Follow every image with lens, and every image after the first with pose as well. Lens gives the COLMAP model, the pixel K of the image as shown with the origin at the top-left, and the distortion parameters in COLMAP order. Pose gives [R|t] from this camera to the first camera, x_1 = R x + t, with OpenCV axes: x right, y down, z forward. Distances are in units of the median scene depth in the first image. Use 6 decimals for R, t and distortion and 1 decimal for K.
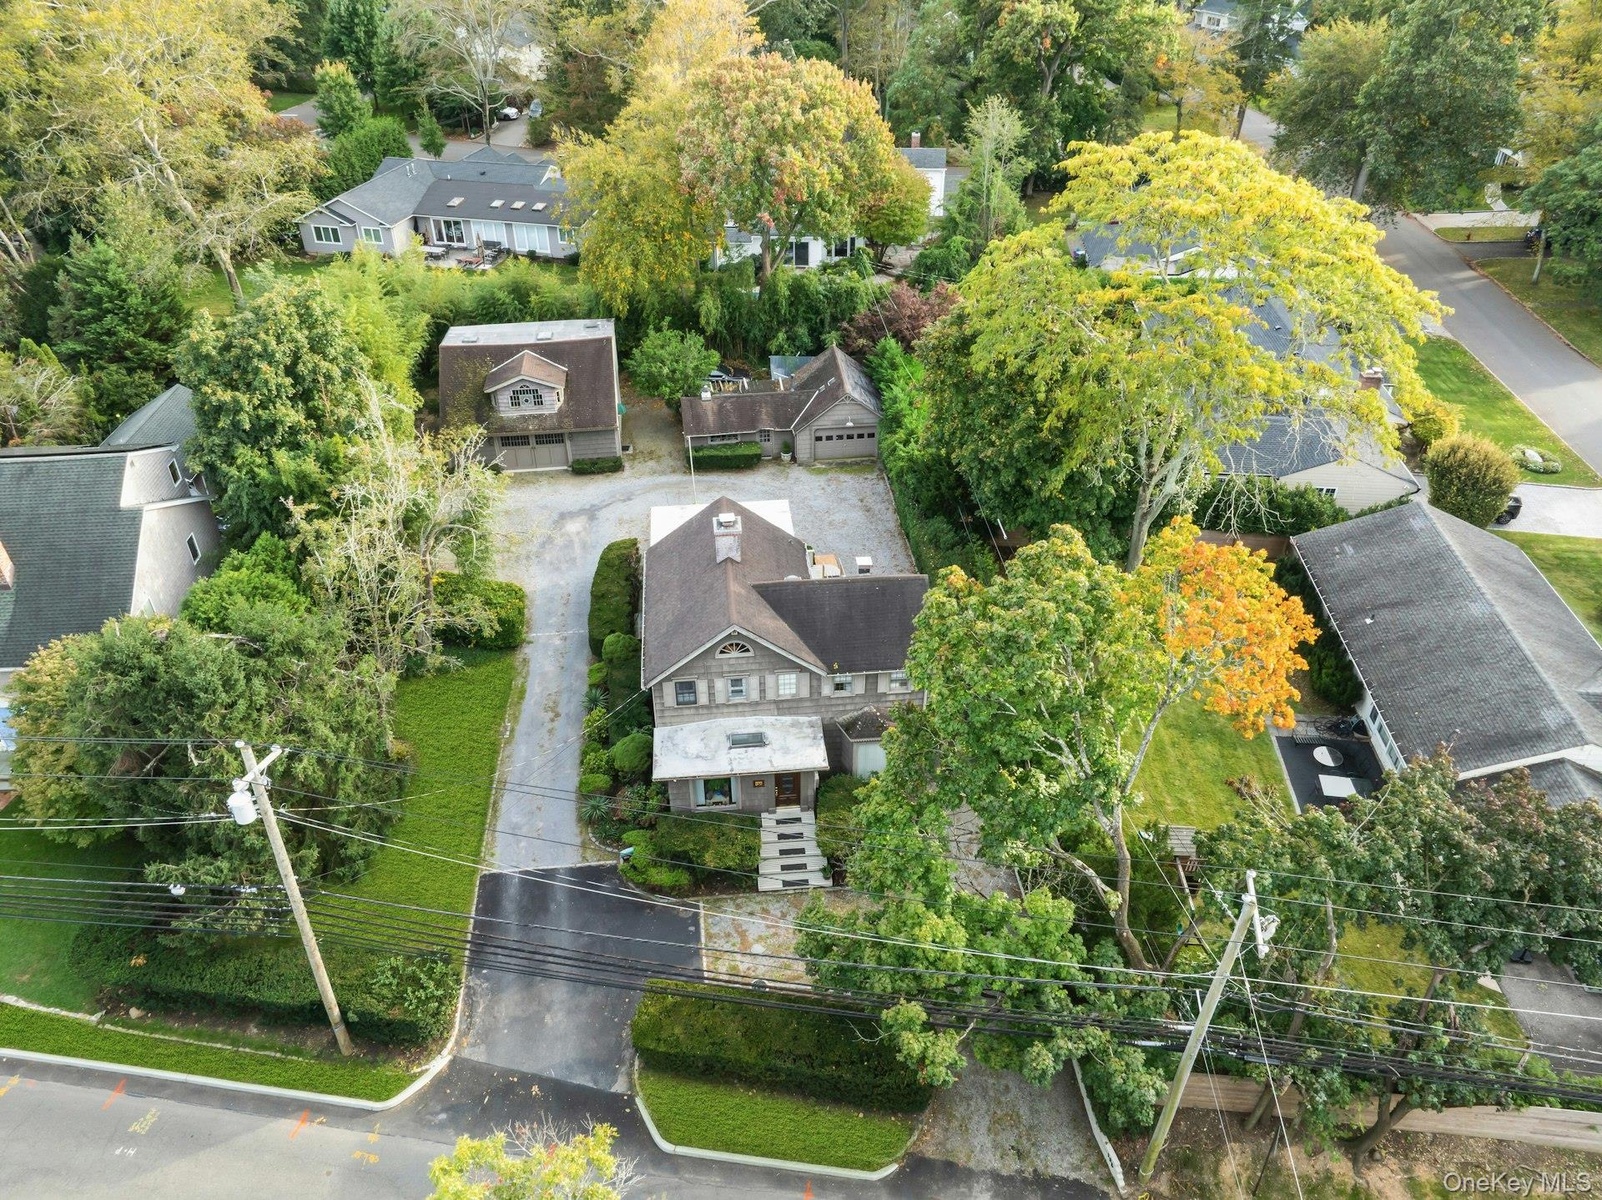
lens RADIAL K [[1139.1, 0, 797.5], [0, 1139.1, 601.0], [0, 0, 1]] dist [-0.050446, 0.017203]
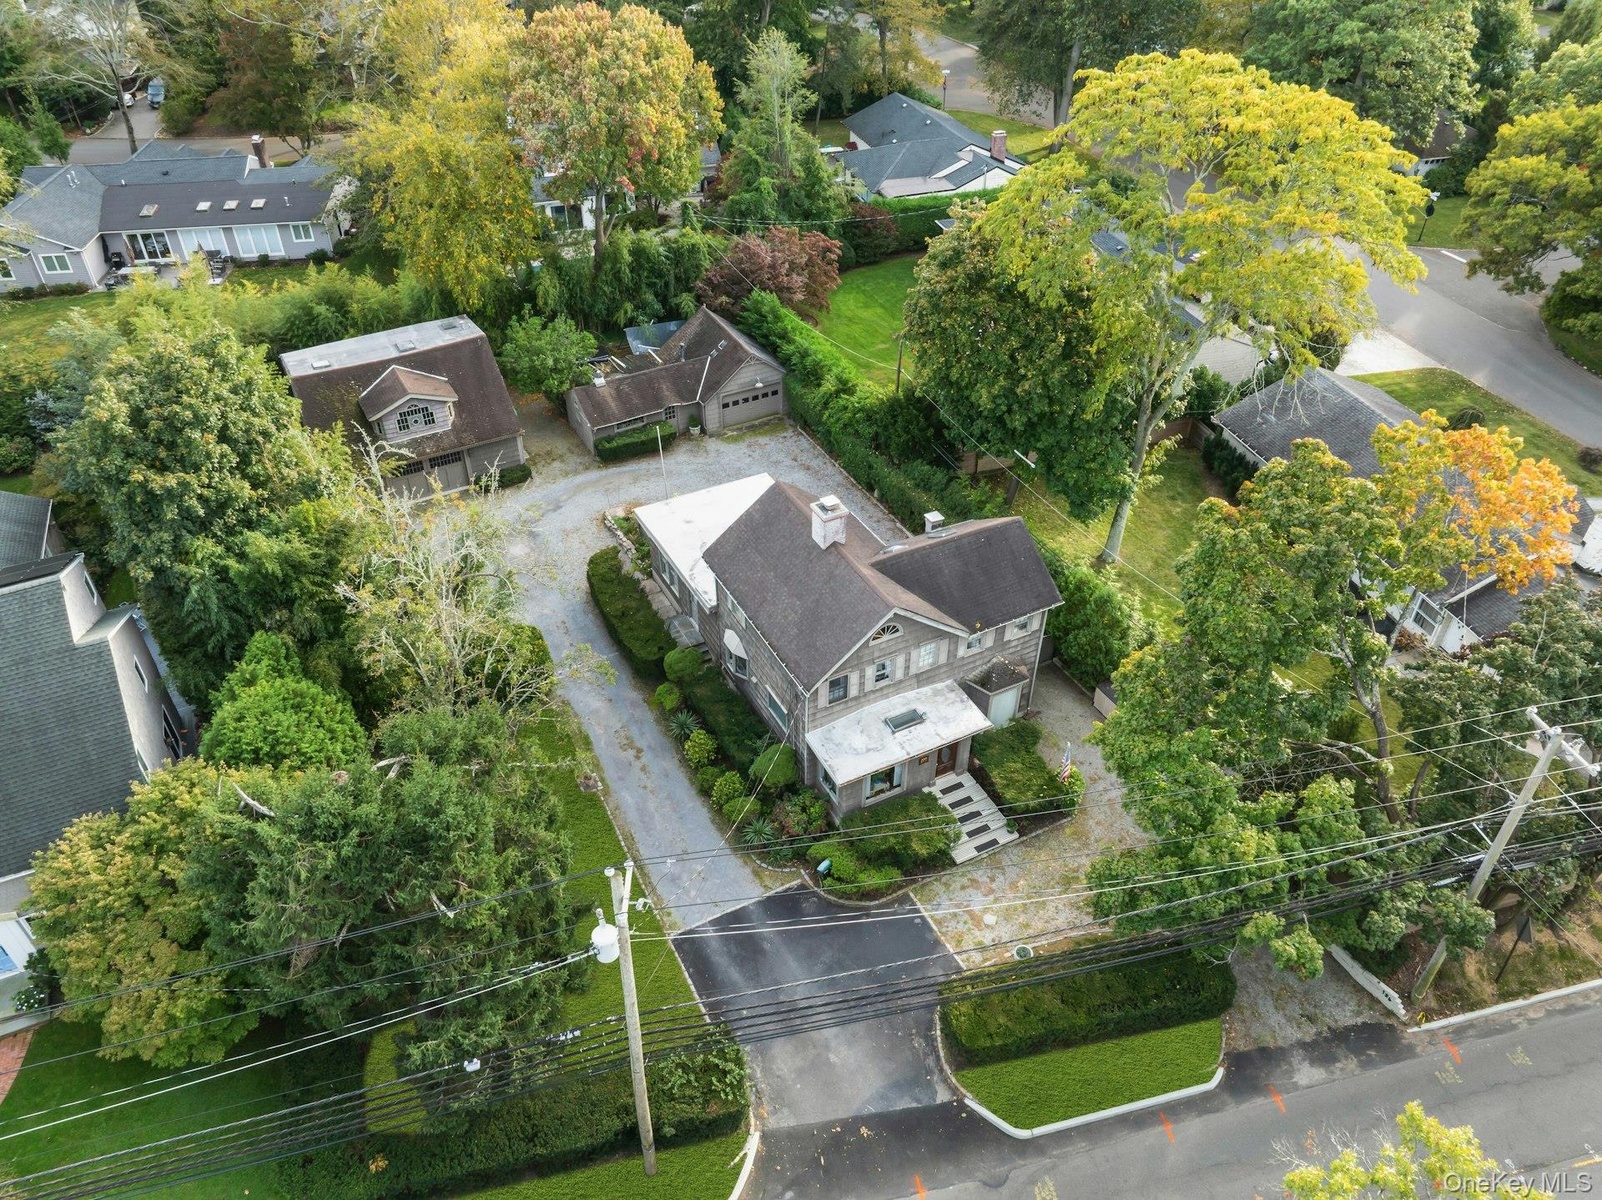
lens RADIAL K [[1139.1, 0, 802.8], [0, 1139.1, 602.8], [0, 0, 1]] dist [-0.050446, 0.017203]
pose [[0.926970, -0.228834, 0.297258, -0.336499], [0.213081, 0.973345, 0.084824, -0.066094], [-0.308745, -0.015289, 0.951022, 0.087901]]
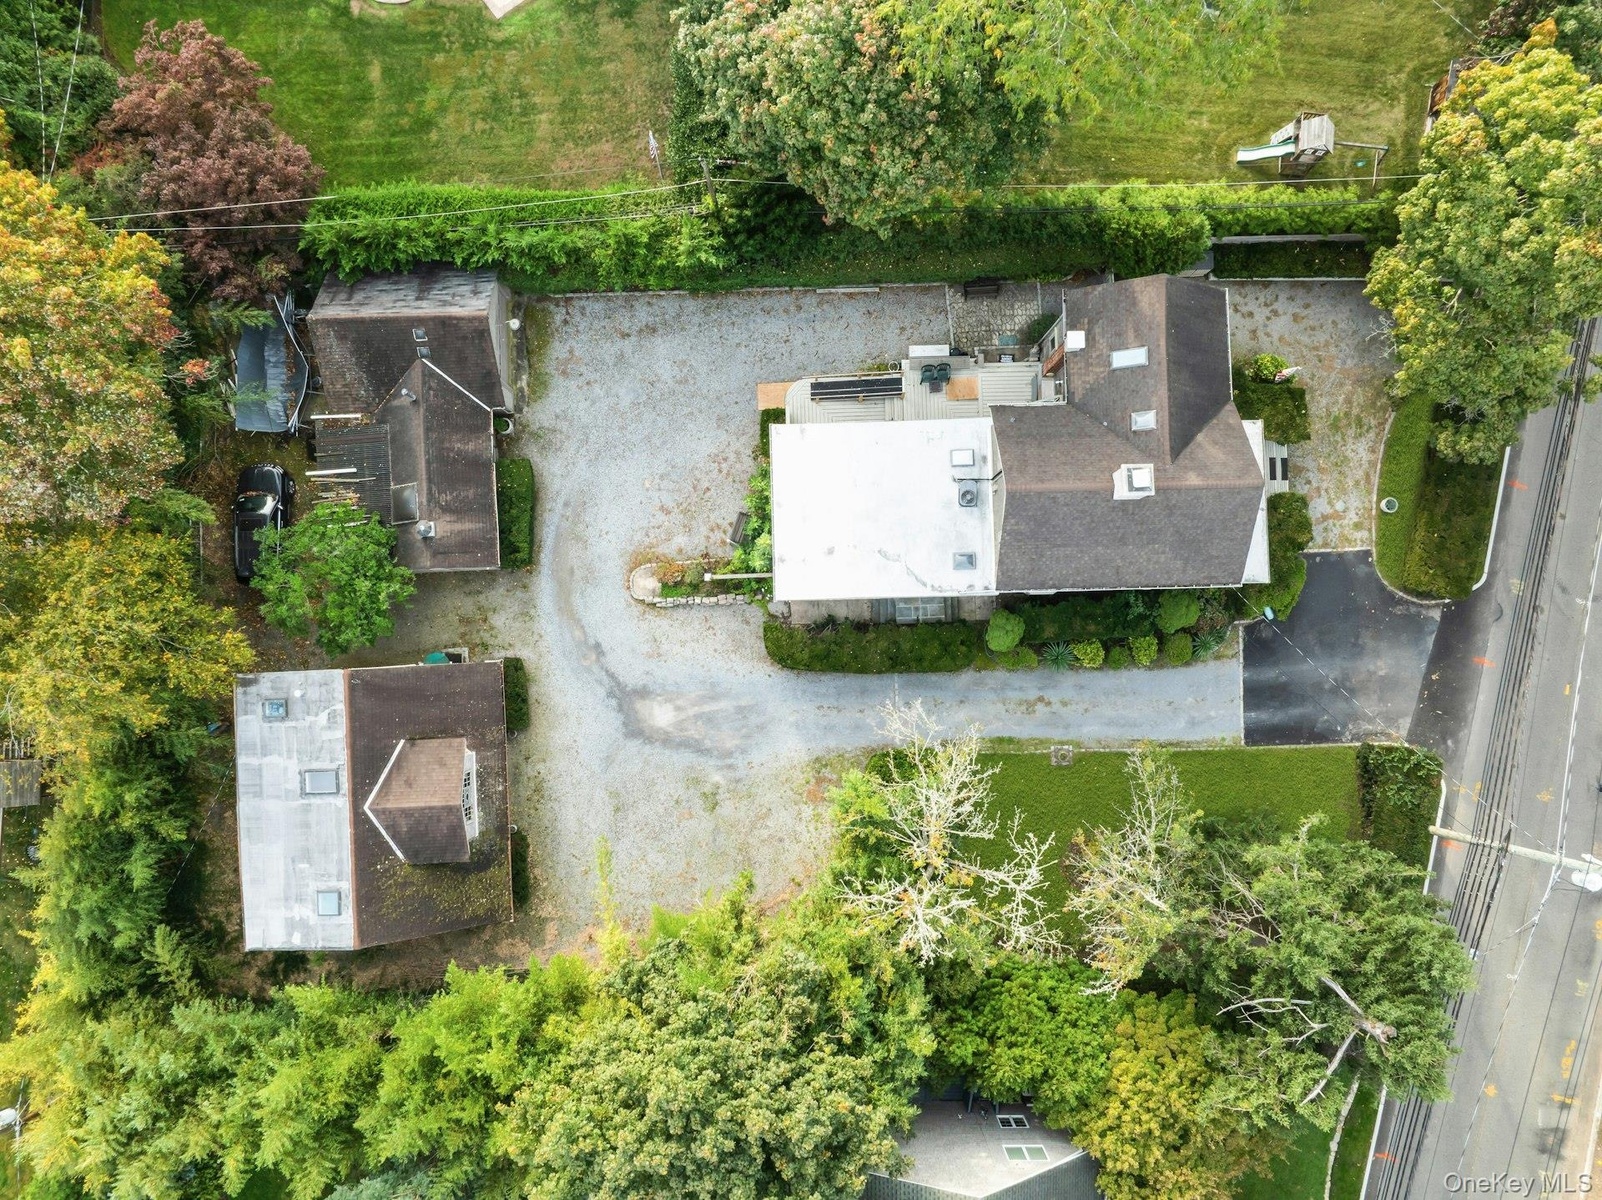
lens RADIAL K [[1139.1, 0, 799.3], [0, 1139.1, 596.5], [0, 0, 1]] dist [-0.050446, 0.017203]
pose [[0.071490, -0.996726, 0.037780, -0.176889], [0.573157, 0.072050, 0.816272, -0.815005], [-0.816321, -0.036702, 0.576431, 0.619378]]
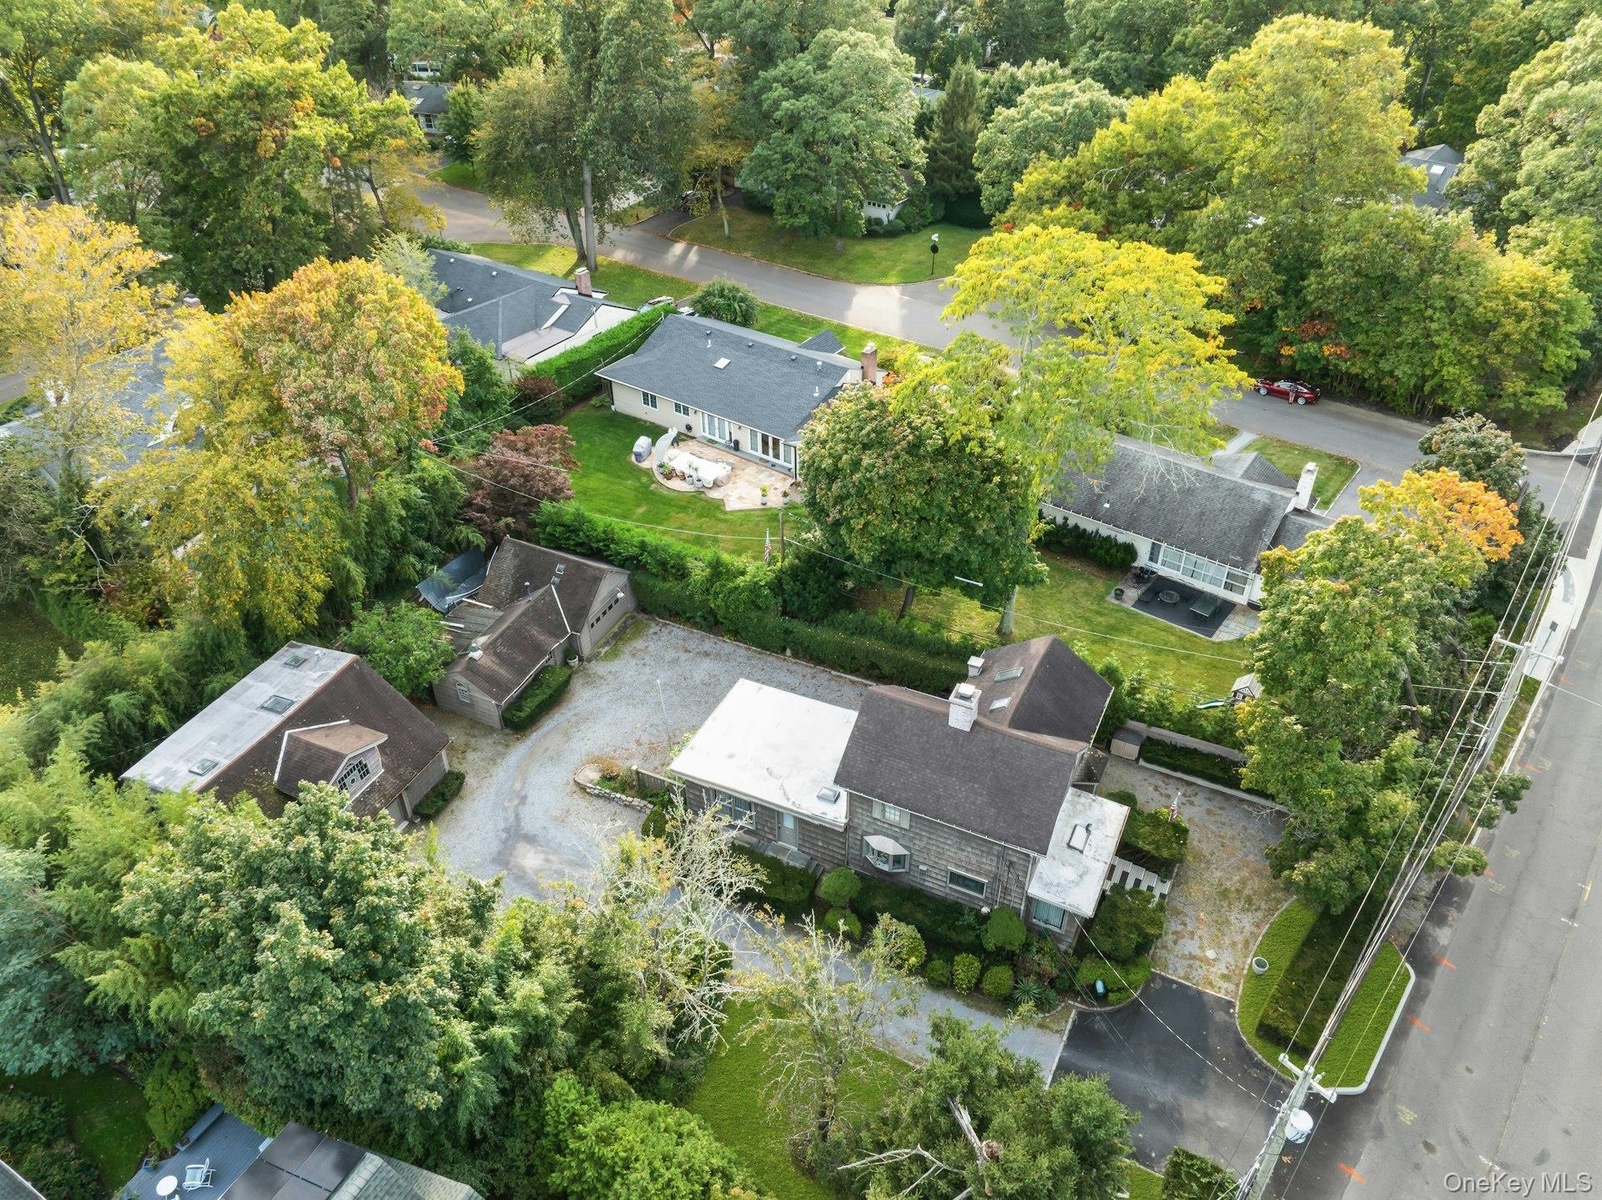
lens RADIAL K [[1139.1, 0, 800.0], [0, 1139.1, 599.8], [0, 0, 1]] dist [-0.050446, 0.017203]
pose [[0.521369, -0.509754, 0.684344, -0.719643], [0.496989, 0.833306, 0.242080, -0.416775], [-0.693669, 0.213899, 0.687802, 0.316664]]
